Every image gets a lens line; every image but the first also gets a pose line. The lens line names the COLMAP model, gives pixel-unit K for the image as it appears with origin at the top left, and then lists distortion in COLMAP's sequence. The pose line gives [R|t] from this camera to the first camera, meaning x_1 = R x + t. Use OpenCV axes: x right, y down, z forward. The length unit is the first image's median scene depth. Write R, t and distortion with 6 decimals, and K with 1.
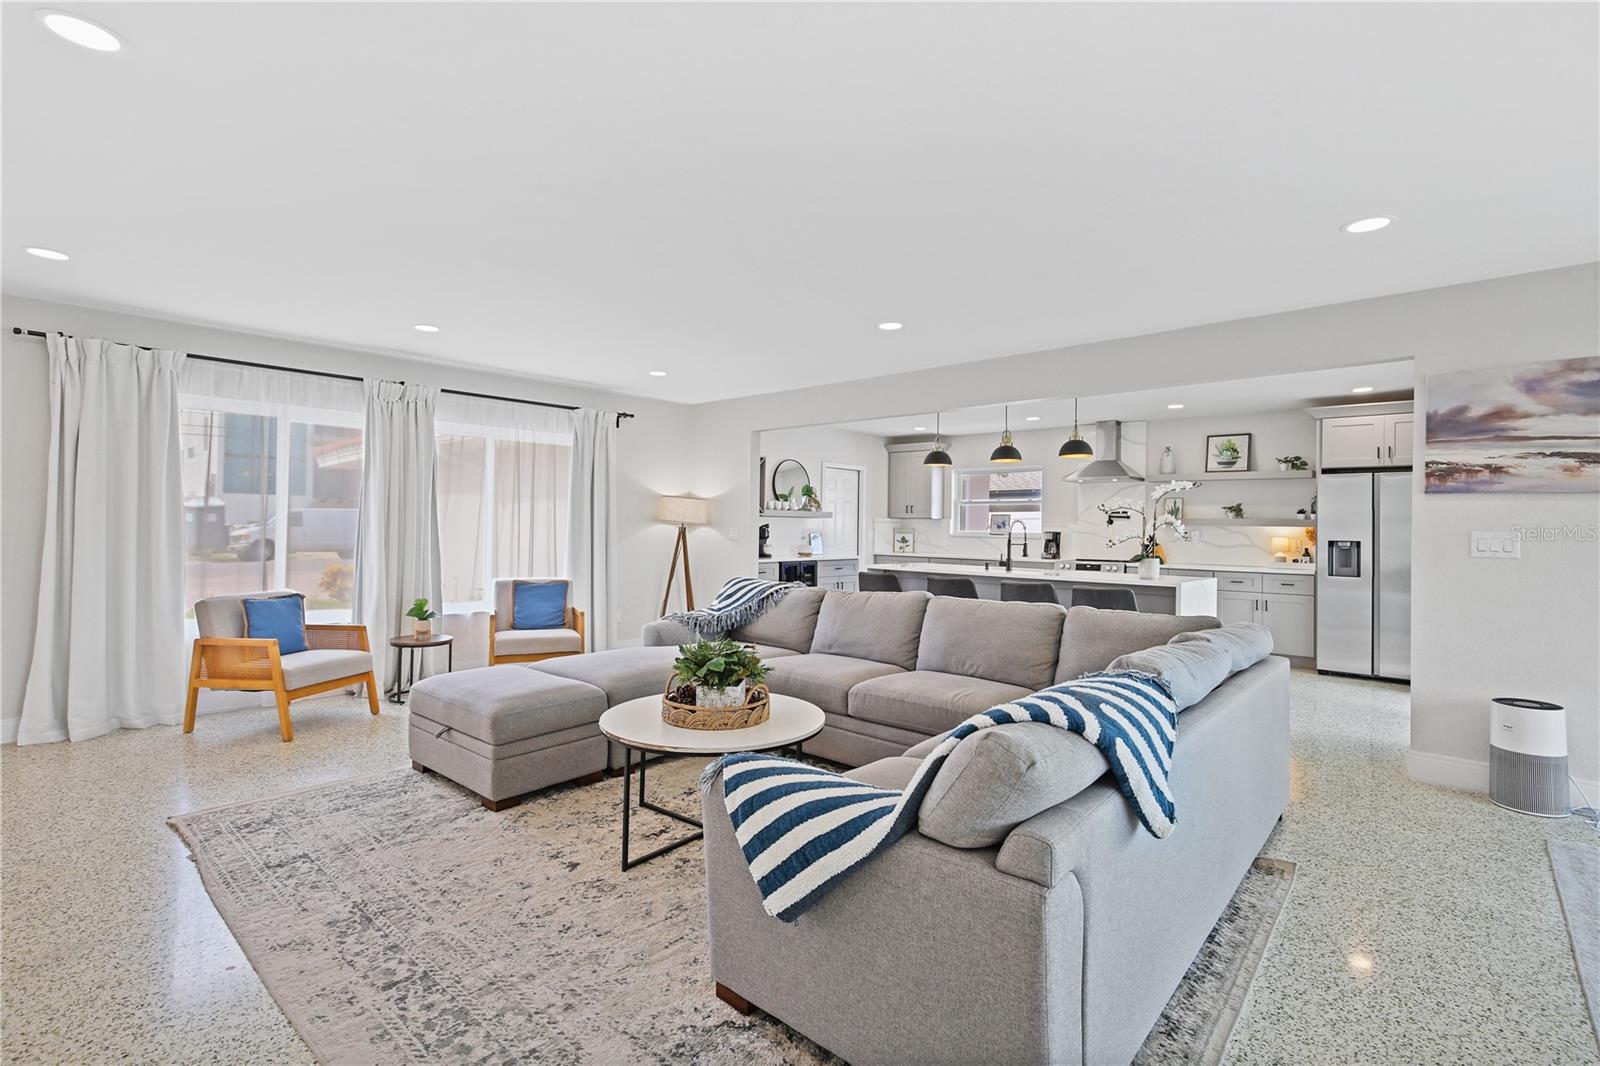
lens RADIAL K [[735.6, 0, 795.5], [0, 735.6, 513.6], [0, 0, 1]] dist [-0.012702, 0.006587]
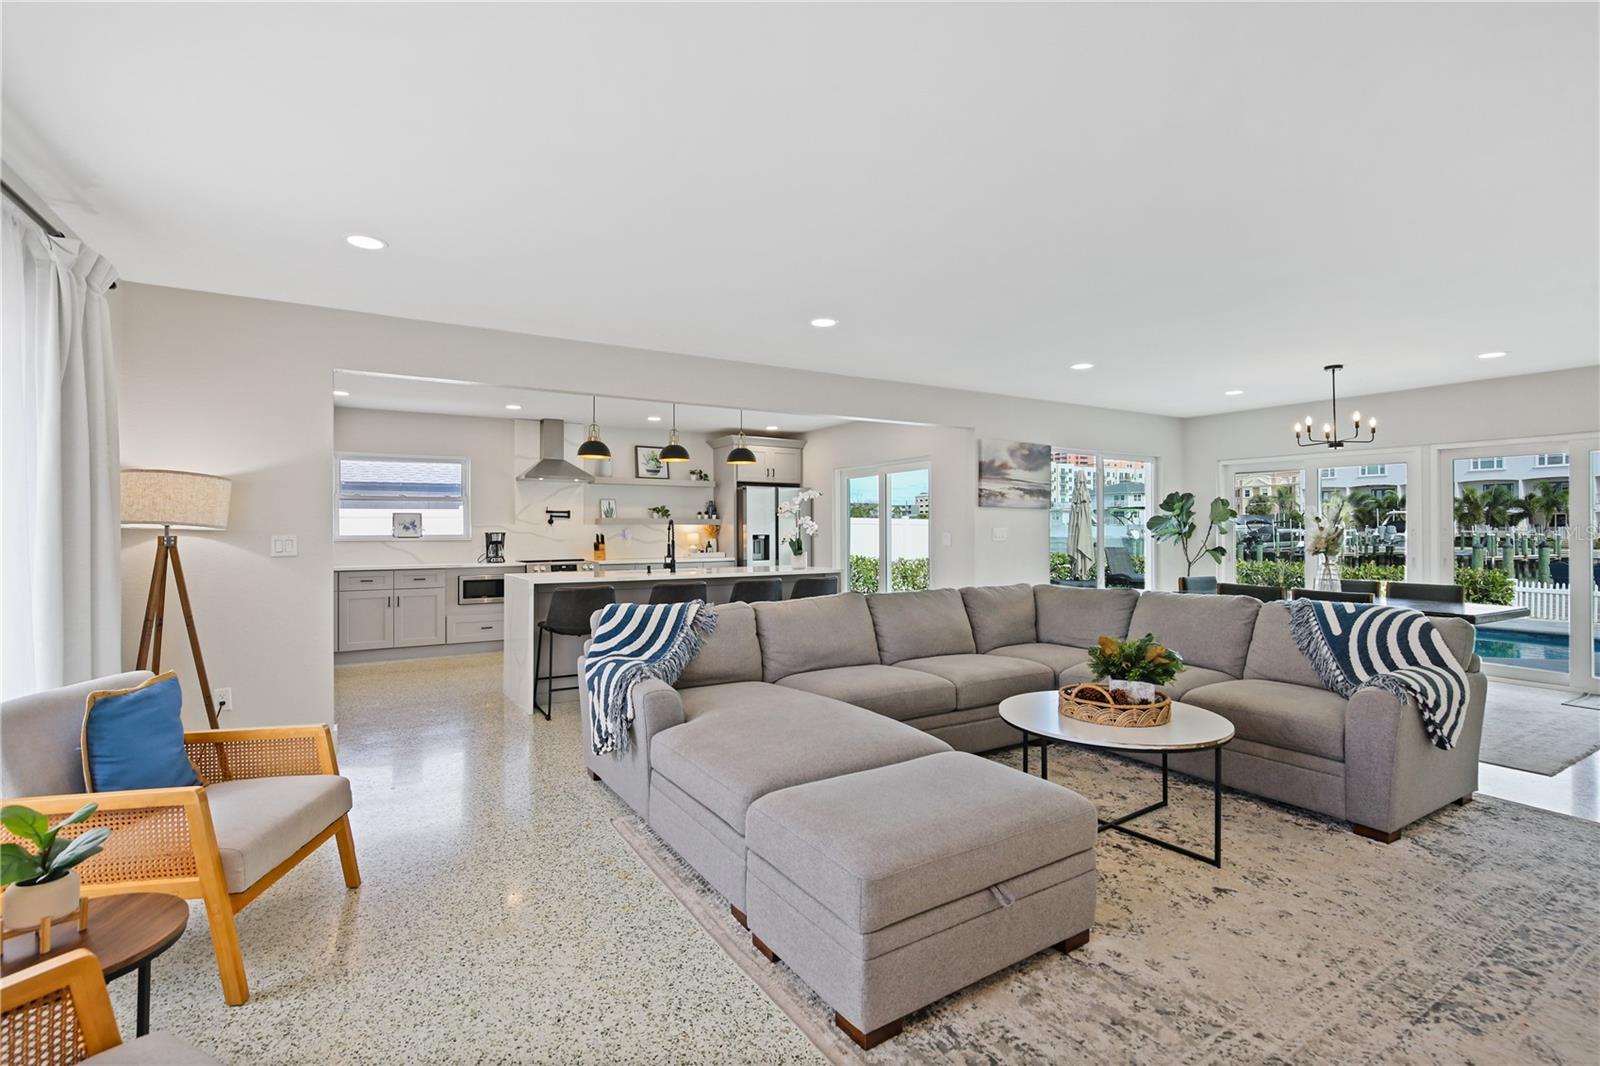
lens RADIAL K [[735.6, 0, 802.0], [0, 735.6, 525.4], [0, 0, 1]] dist [-0.012702, 0.006587]
pose [[0.288253, -0.009180, 0.957510, -0.861357], [-0.010674, 0.999861, 0.012800, 0.000401], [-0.957495, -0.013910, 0.288115, 0.792160]]
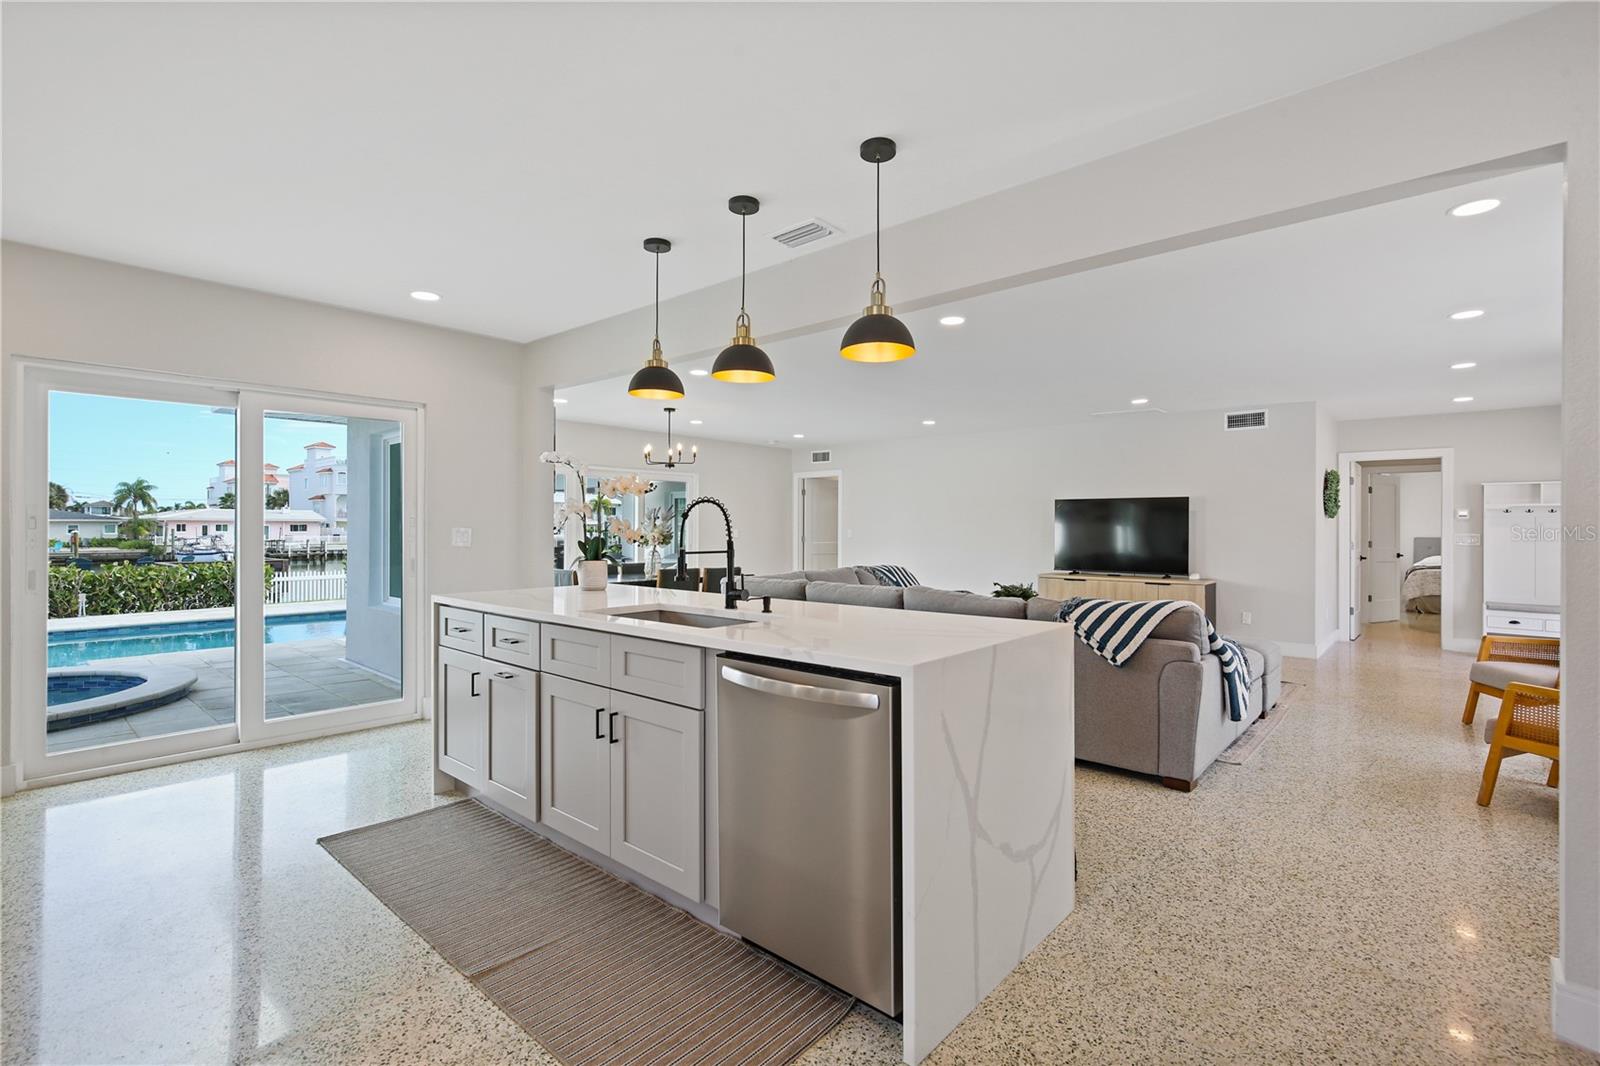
lens RADIAL K [[735.6, 0, 801.8], [0, 735.6, 533.3], [0, 0, 1]] dist [-0.012702, 0.006587]
pose [[-0.999728, -0.020874, -0.010376, 0.367439], [-0.020737, 0.999698, -0.013161, 0.050290], [0.010647, -0.012943, -0.999860, 2.111383]]
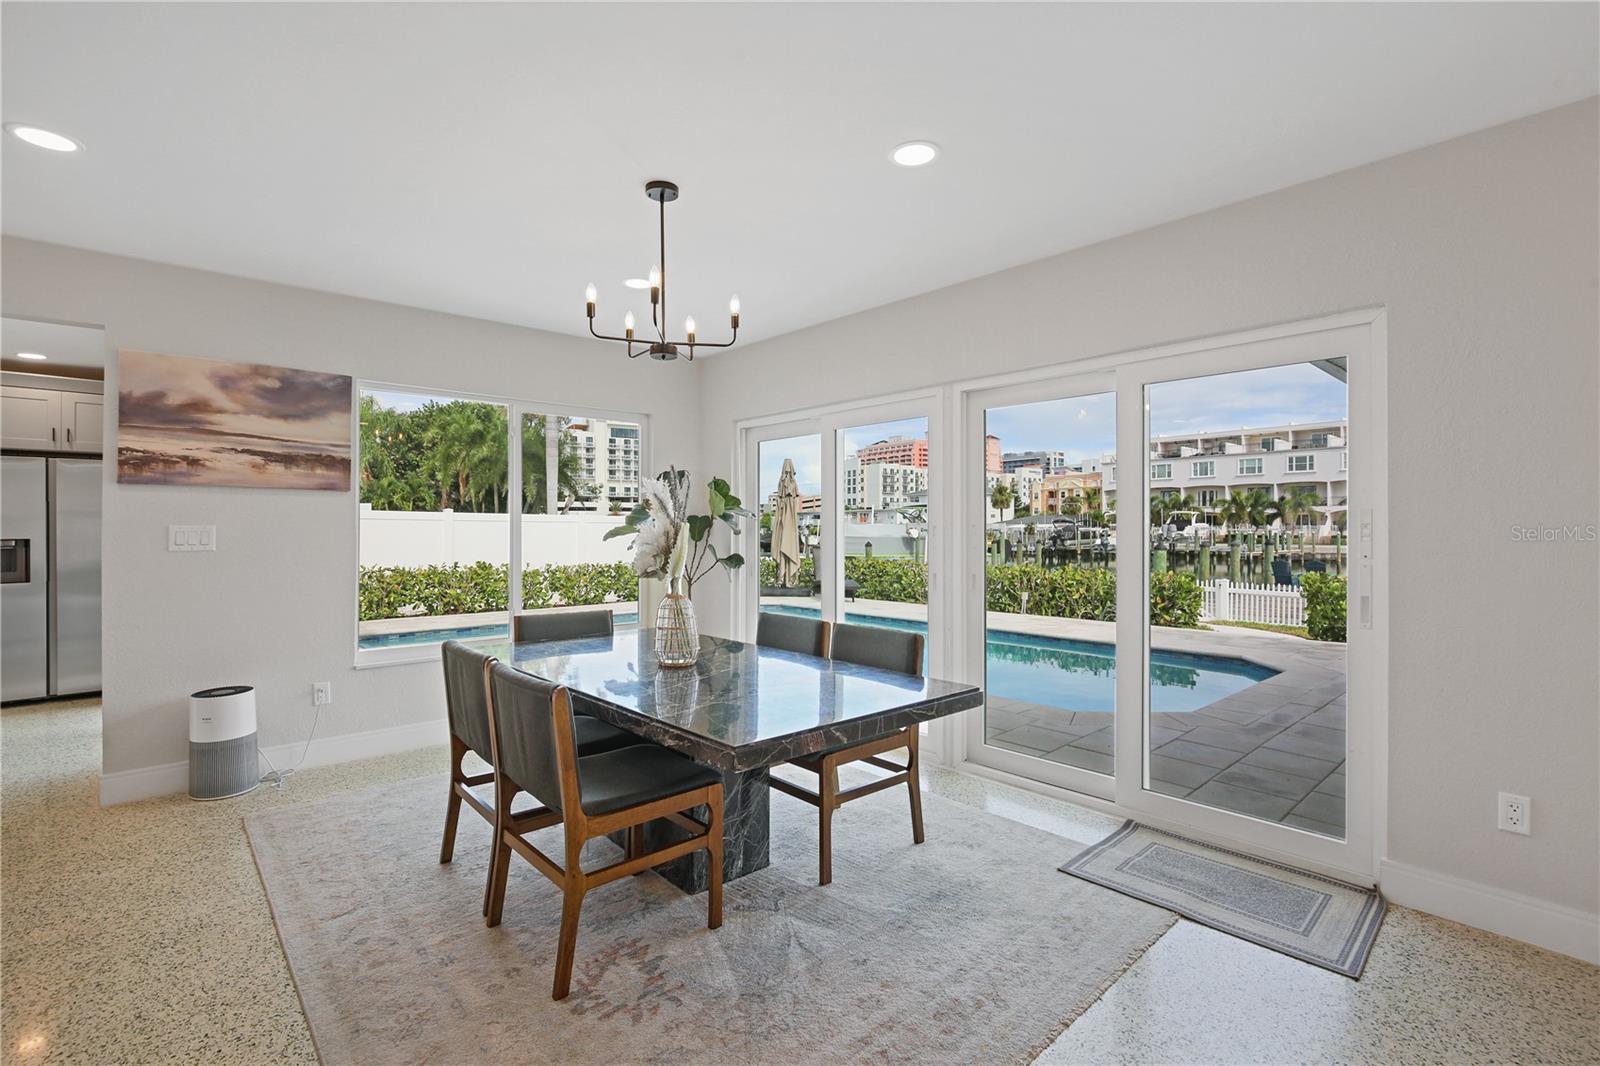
lens RADIAL K [[735.6, 0, 804.3], [0, 735.6, 528.5], [0, 0, 1]] dist [-0.012702, 0.006587]
pose [[0.095562, -0.014392, 0.995319, 0.044835], [-0.012015, 0.999806, 0.015610, 0.003855], [-0.995351, -0.013451, 0.095370, 0.070601]]
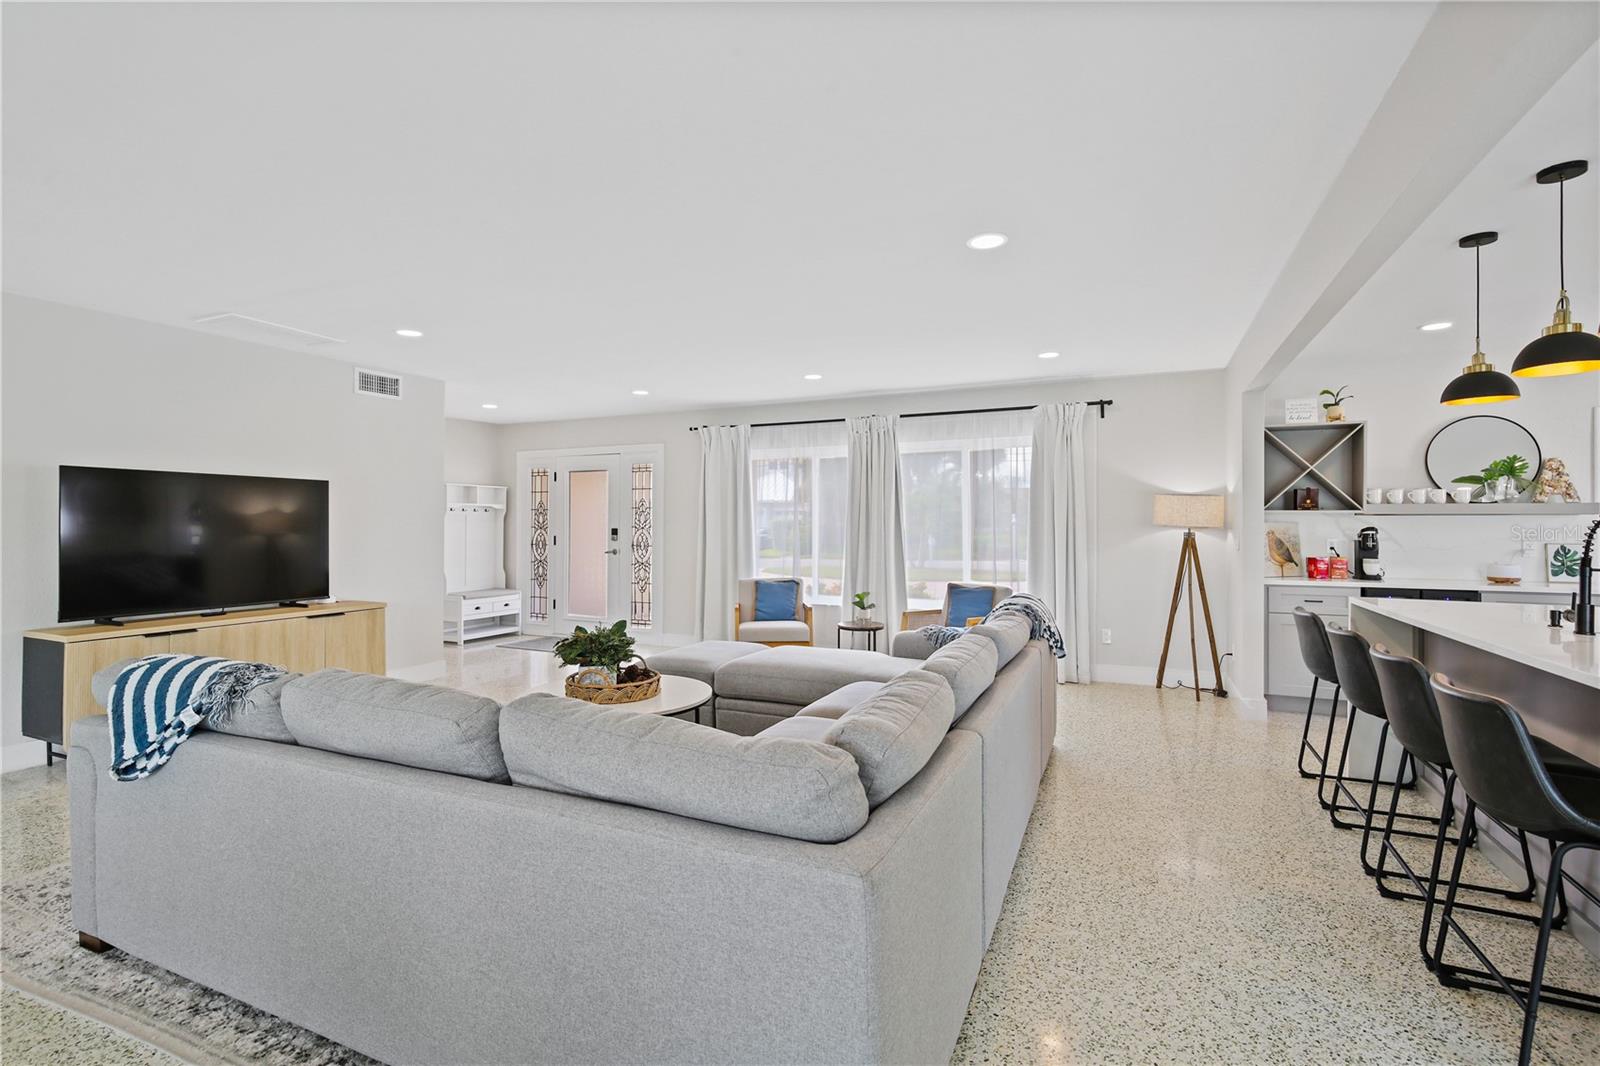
lens RADIAL K [[735.6, 0, 789.0], [0, 735.6, 528.1], [0, 0, 1]] dist [-0.012702, 0.006587]
pose [[0.306794, -0.010302, -0.951720, 0.787628], [0.019521, 0.999799, -0.004530, 0.015628], [0.951576, -0.017189, 0.306934, 0.634320]]
